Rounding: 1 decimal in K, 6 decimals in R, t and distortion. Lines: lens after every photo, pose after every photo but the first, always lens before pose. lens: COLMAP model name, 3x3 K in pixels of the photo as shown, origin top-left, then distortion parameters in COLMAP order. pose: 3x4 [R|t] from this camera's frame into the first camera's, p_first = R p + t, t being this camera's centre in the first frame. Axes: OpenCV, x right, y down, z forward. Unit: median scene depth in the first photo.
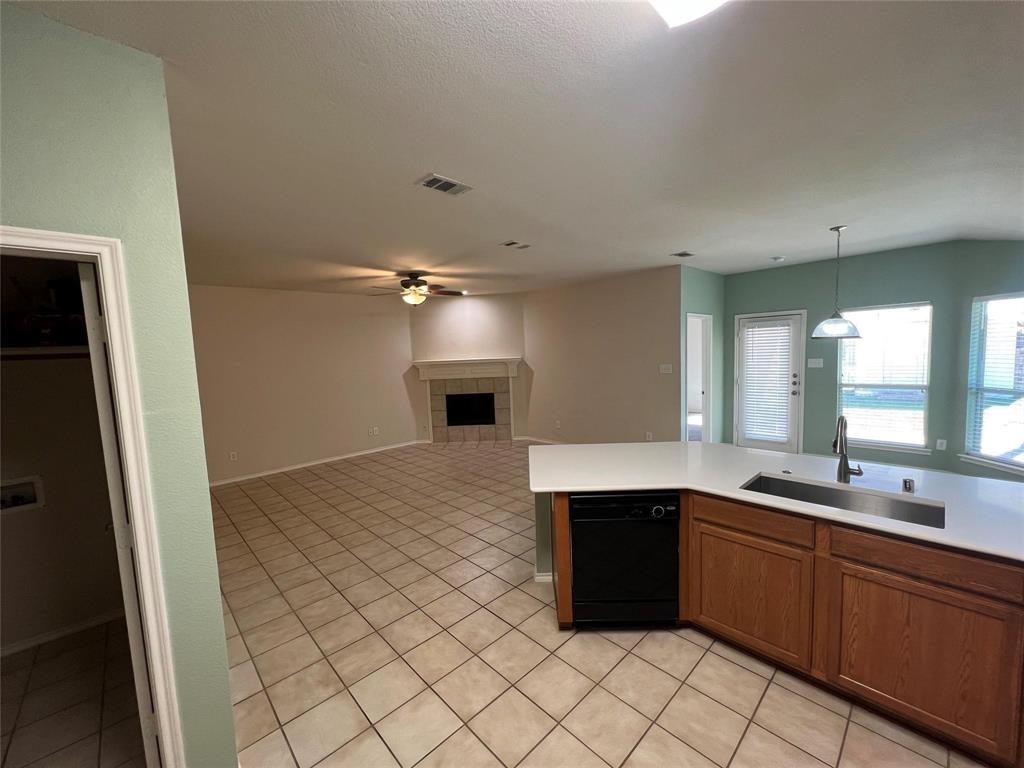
lens RADIAL K [[409.5, 0, 513.9], [0, 409.5, 378.7], [0, 0, 1]] dist [-0.001724, 0.000044]
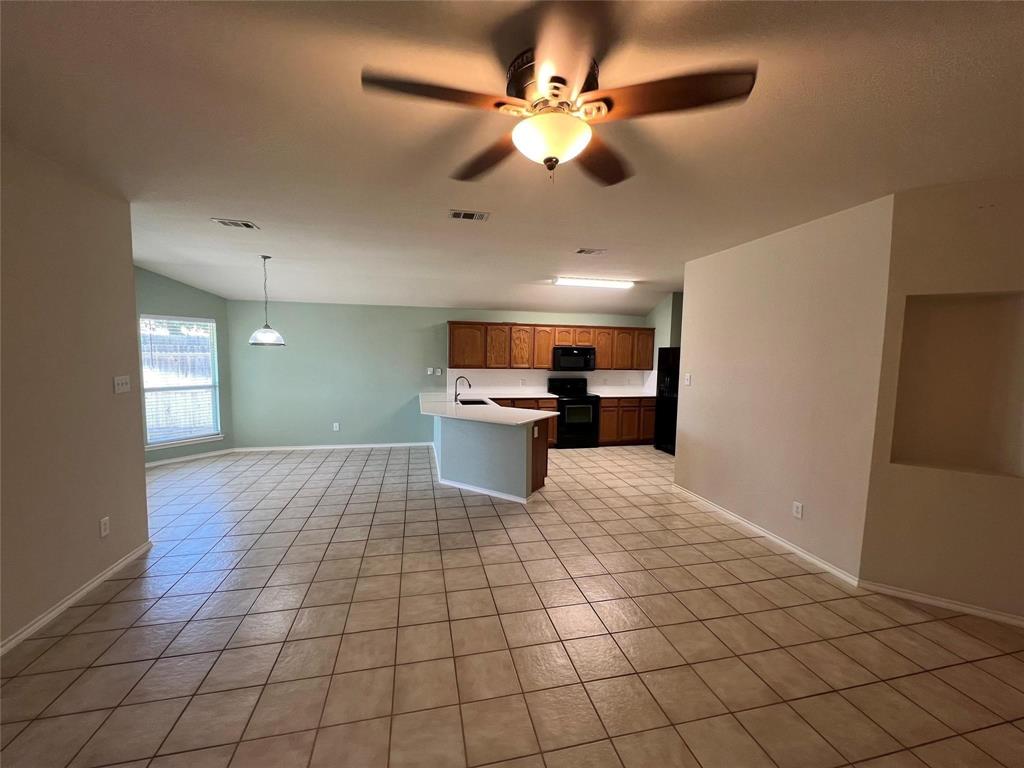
lens RADIAL K [[409.5, 0, 511.4], [0, 409.5, 386.2], [0, 0, 1]] dist [-0.001724, 0.000044]
pose [[-0.858383, -0.012329, 0.512861, -0.675111], [0.057507, 0.991098, 0.120075, -0.114555], [-0.509776, 0.132564, -0.850032, 2.353787]]
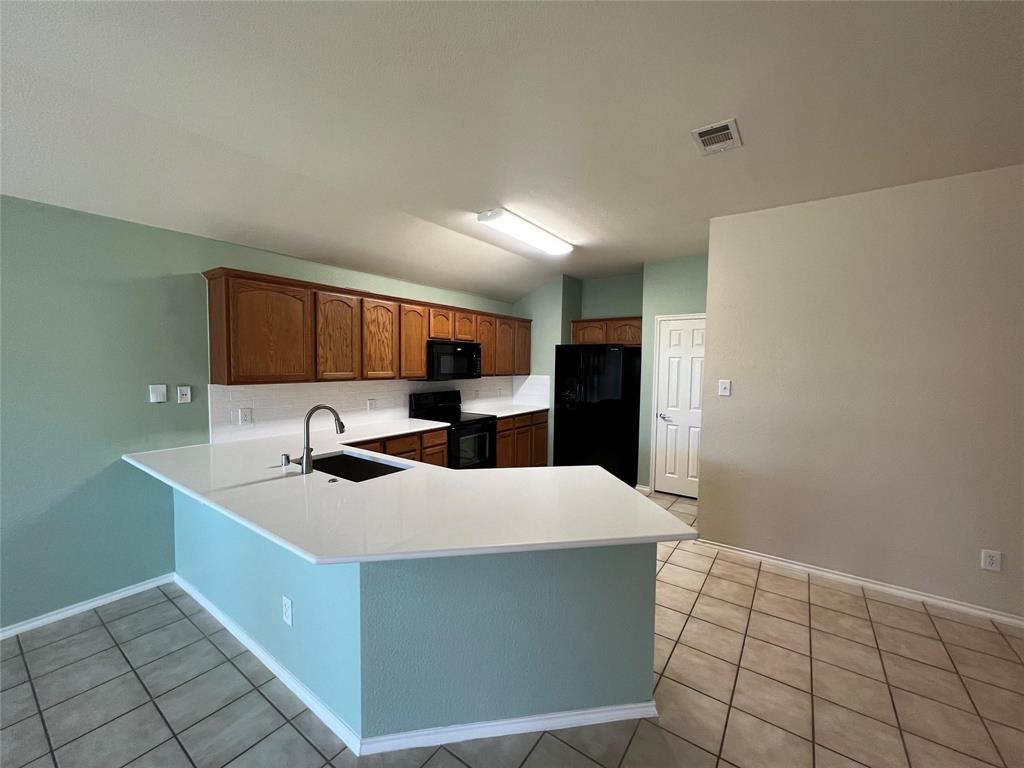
lens RADIAL K [[409.5, 0, 509.2], [0, 409.5, 386.0], [0, 0, 1]] dist [-0.001724, 0.000044]
pose [[-0.982227, 0.040851, -0.183196, 0.366990], [0.015433, 0.990301, 0.138082, -0.073713], [0.187060, 0.132801, -0.973331, 1.581691]]
